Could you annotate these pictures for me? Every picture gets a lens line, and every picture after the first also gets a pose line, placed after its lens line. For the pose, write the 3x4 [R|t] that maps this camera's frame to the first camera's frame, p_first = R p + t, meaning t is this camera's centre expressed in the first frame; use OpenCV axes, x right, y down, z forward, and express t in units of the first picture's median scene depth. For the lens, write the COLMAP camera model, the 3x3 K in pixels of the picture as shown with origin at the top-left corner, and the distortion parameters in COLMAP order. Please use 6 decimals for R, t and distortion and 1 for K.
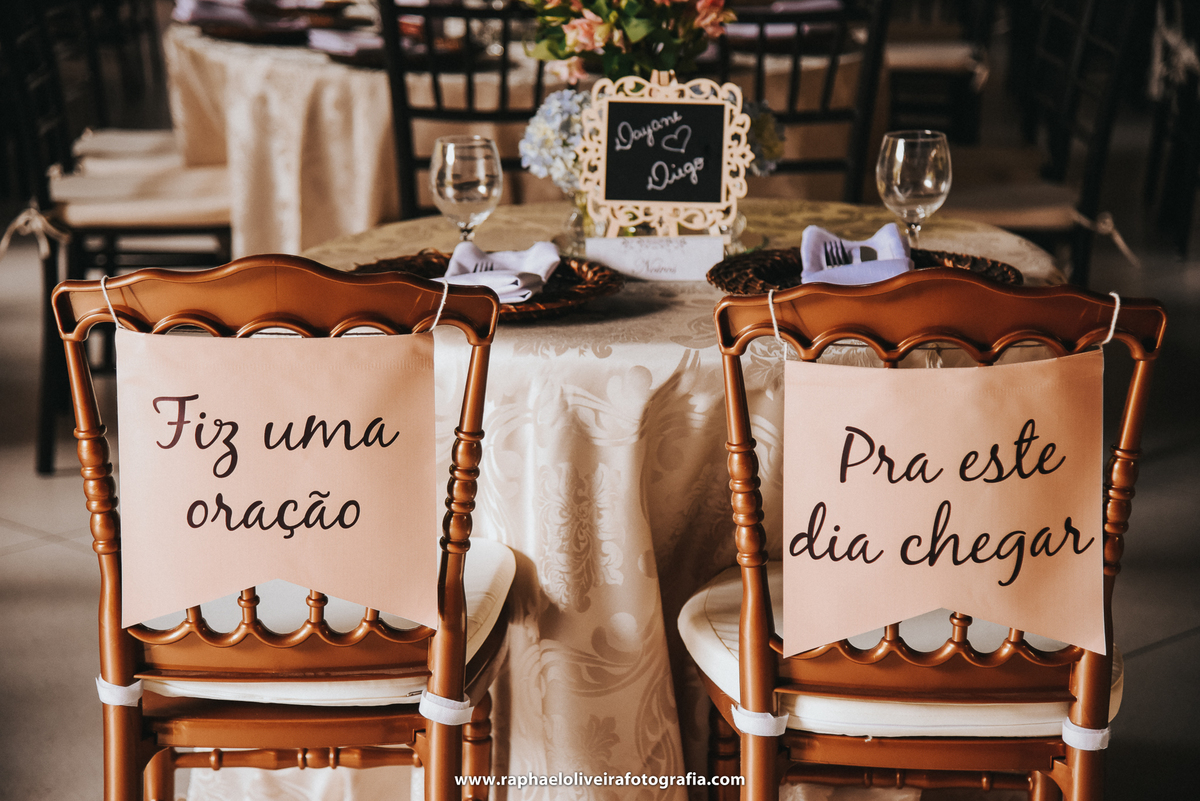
lens RADIAL K [[2957.3, 0, 606.1], [0, 2957.3, 403.4], [0, 0, 1]] dist [0.771545, 0.000000]
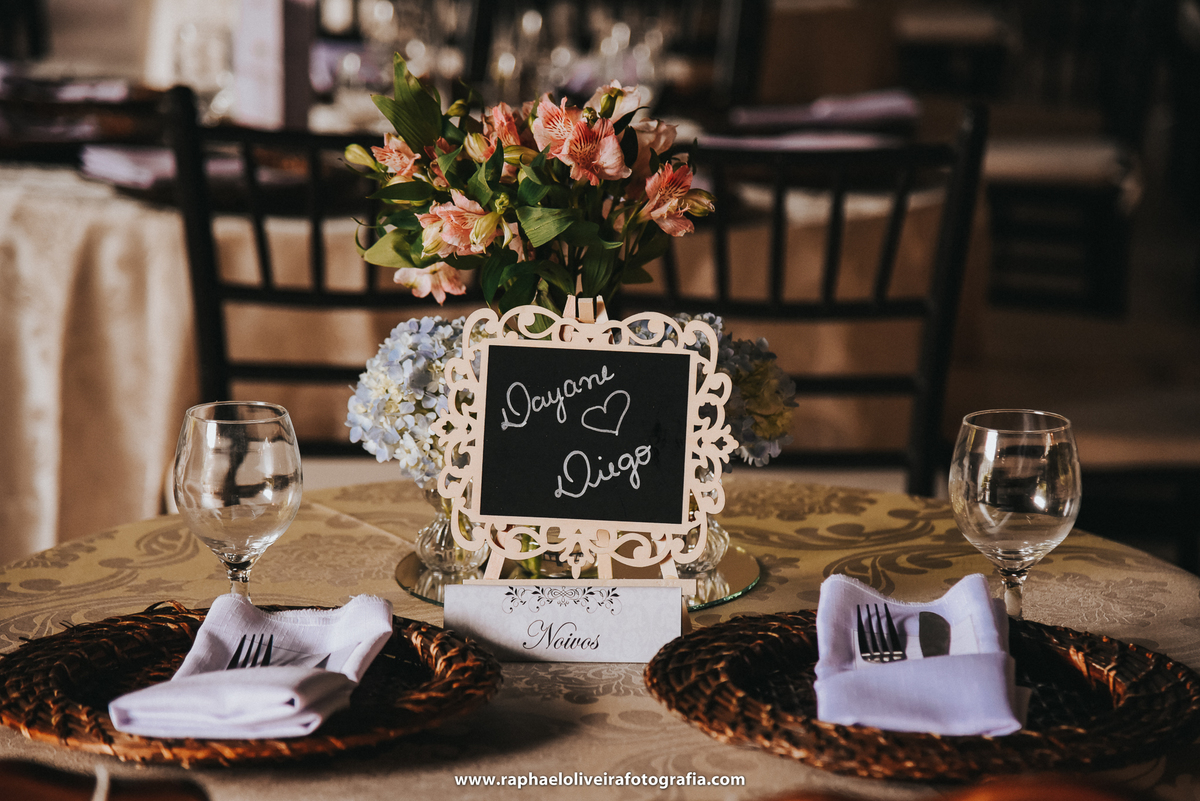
lens RADIAL K [[3821.0, 0, 601.9], [0, 3821.0, 403.6], [0, 0, 1]] dist [1.155520, 0.000000]
pose [[0.999833, 0.015803, -0.009136, 0.029676], [-0.016065, 0.999439, -0.029402, -0.068494], [0.008667, 0.029543, 0.999526, 0.252375]]
